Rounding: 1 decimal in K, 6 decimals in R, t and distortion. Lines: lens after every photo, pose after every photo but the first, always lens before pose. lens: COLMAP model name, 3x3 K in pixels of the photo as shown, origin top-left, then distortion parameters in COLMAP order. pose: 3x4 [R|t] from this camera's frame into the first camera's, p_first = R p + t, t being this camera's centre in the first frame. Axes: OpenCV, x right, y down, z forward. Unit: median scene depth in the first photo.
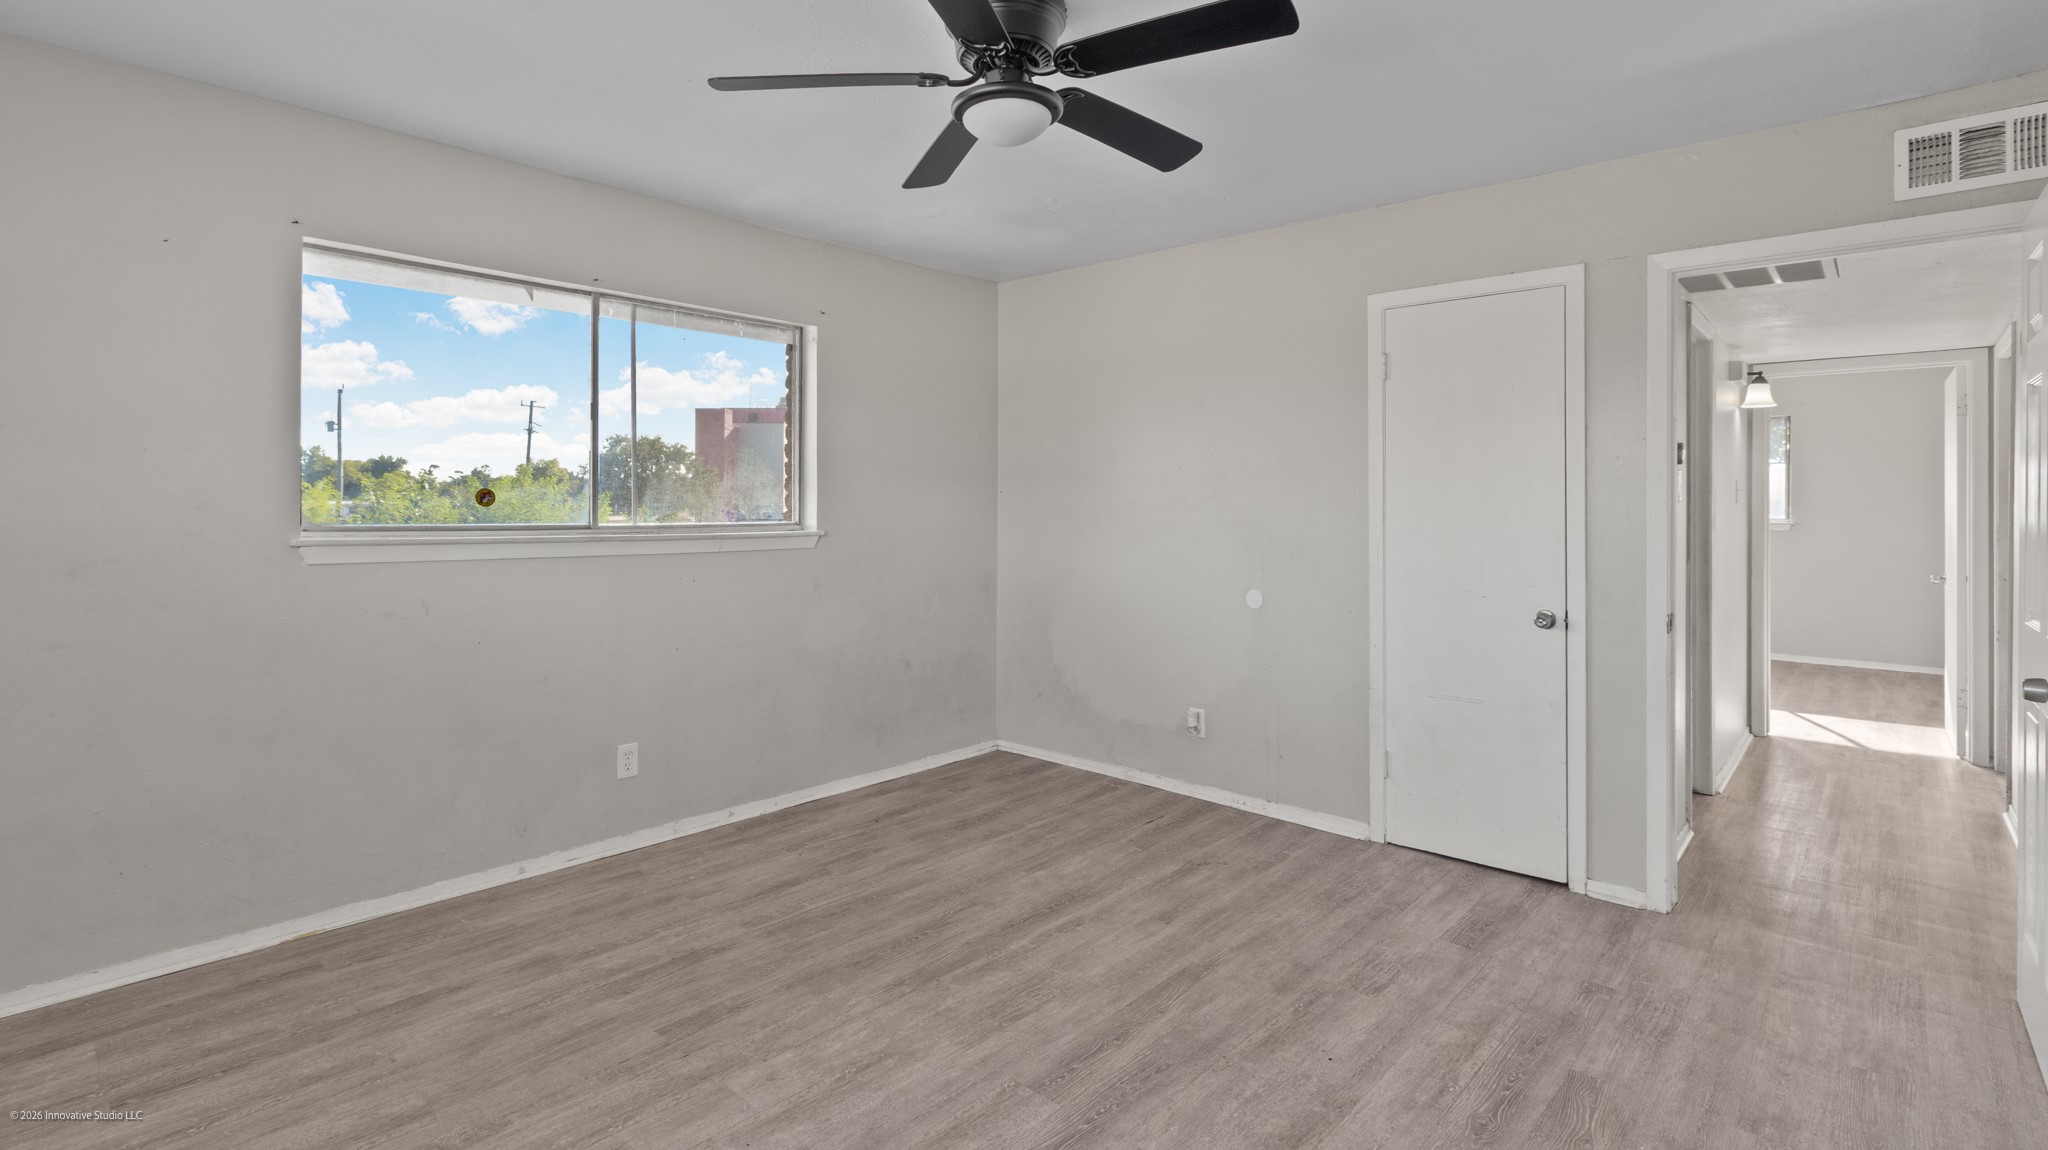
lens RADIAL K [[946.3, 0, 1056.3], [0, 946.3, 513.8], [0, 0, 1]] dist [0.010065, -0.002287]
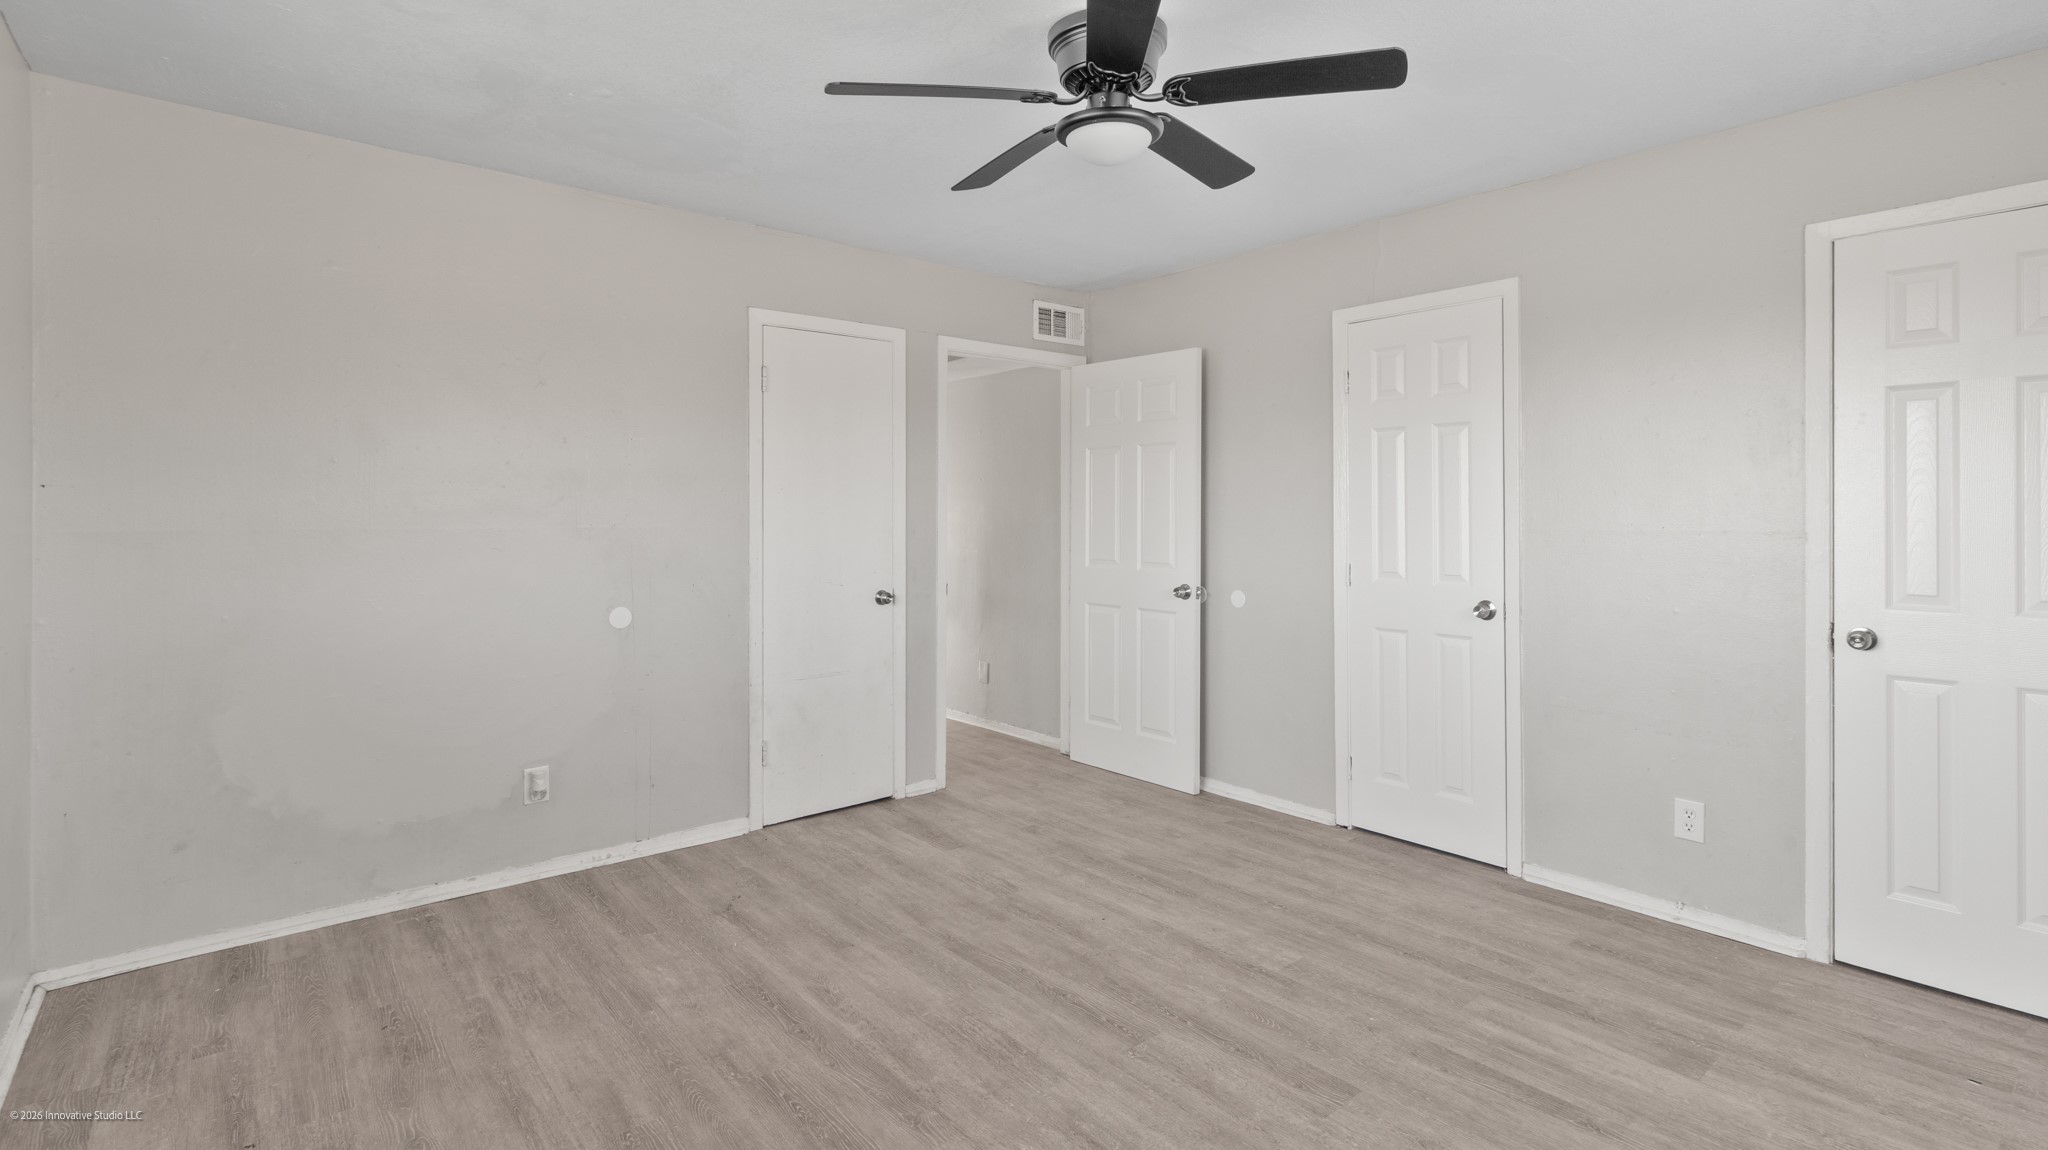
lens RADIAL K [[946.3, 0, 997.6], [0, 946.3, 518.2], [0, 0, 1]] dist [0.010065, -0.002287]
pose [[0.173265, -0.013517, 0.984783, -0.799765], [0.008566, 0.999889, 0.012217, -0.012313], [-0.984838, 0.006319, 0.173361, 0.684813]]
